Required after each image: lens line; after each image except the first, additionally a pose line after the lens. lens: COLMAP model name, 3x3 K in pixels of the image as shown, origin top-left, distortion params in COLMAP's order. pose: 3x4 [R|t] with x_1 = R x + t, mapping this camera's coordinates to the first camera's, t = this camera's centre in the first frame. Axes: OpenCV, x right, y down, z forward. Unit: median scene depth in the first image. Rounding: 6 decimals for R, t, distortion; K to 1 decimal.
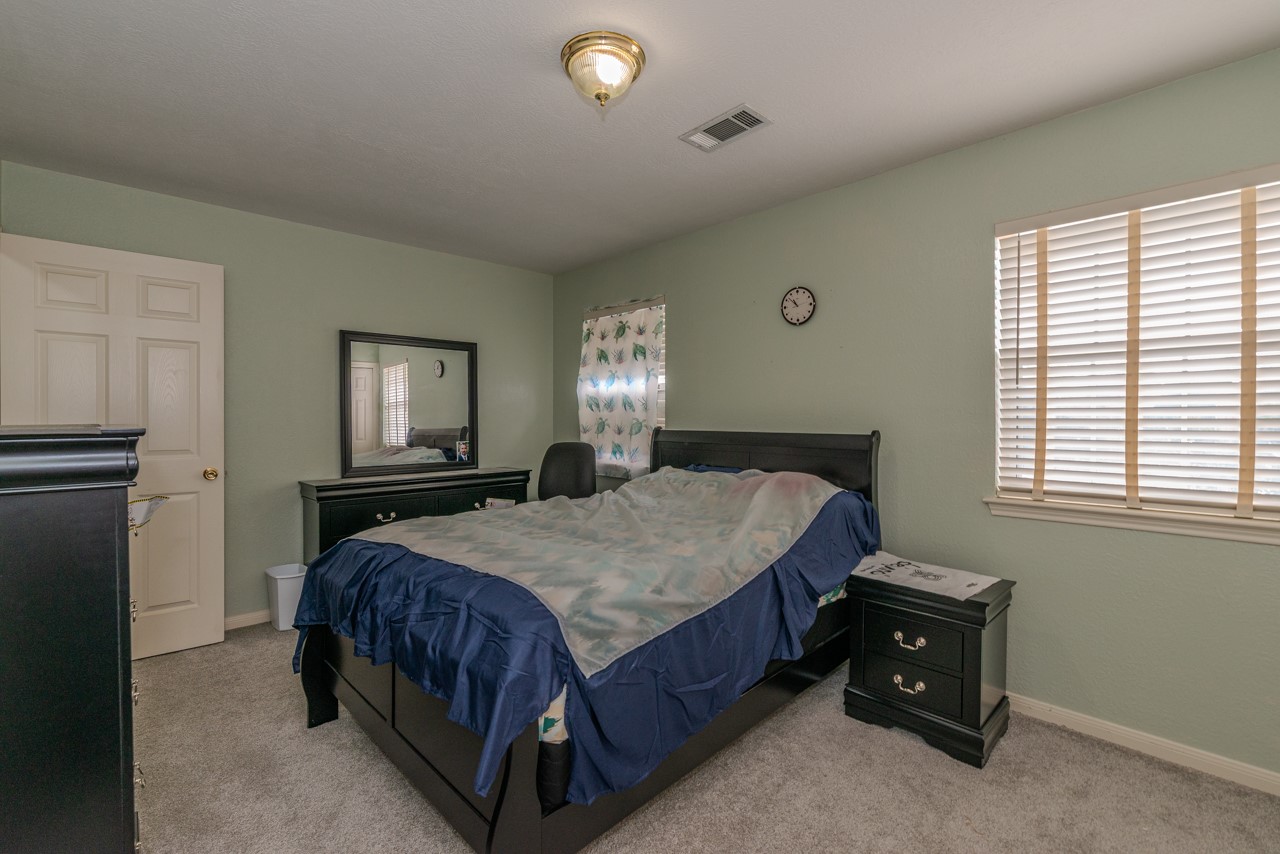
lens RADIAL K [[559.8, 0, 609.0], [0, 559.8, 426.7], [0, 0, 1]] dist [-0.001677, -0.000306]
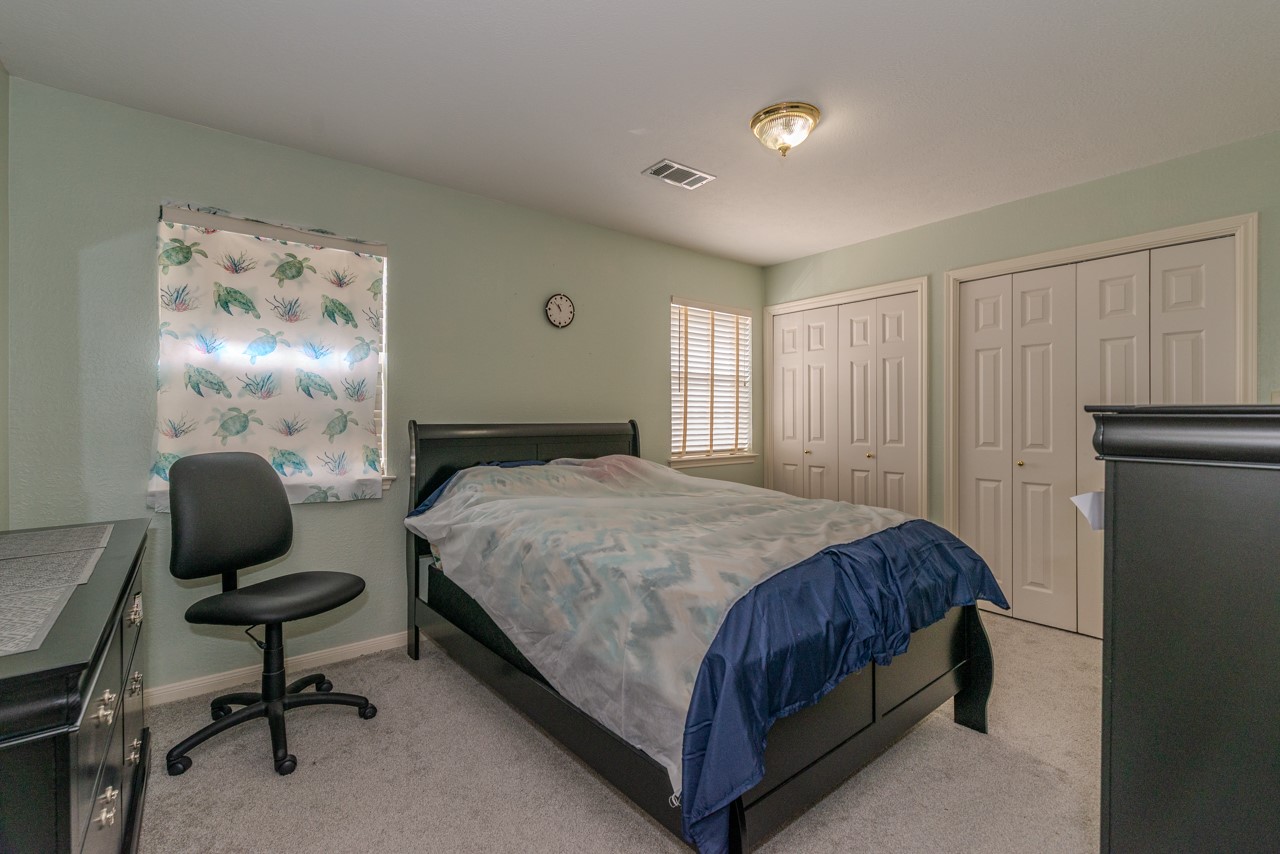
lens RADIAL K [[559.8, 0, 639.5], [0, 559.8, 416.2], [0, 0, 1]] dist [-0.001677, -0.000306]
pose [[0.070627, -0.010692, 0.997445, -0.619839], [0.006531, 0.999926, 0.010256, -0.011826], [-0.997481, 0.005790, 0.070692, 0.610264]]
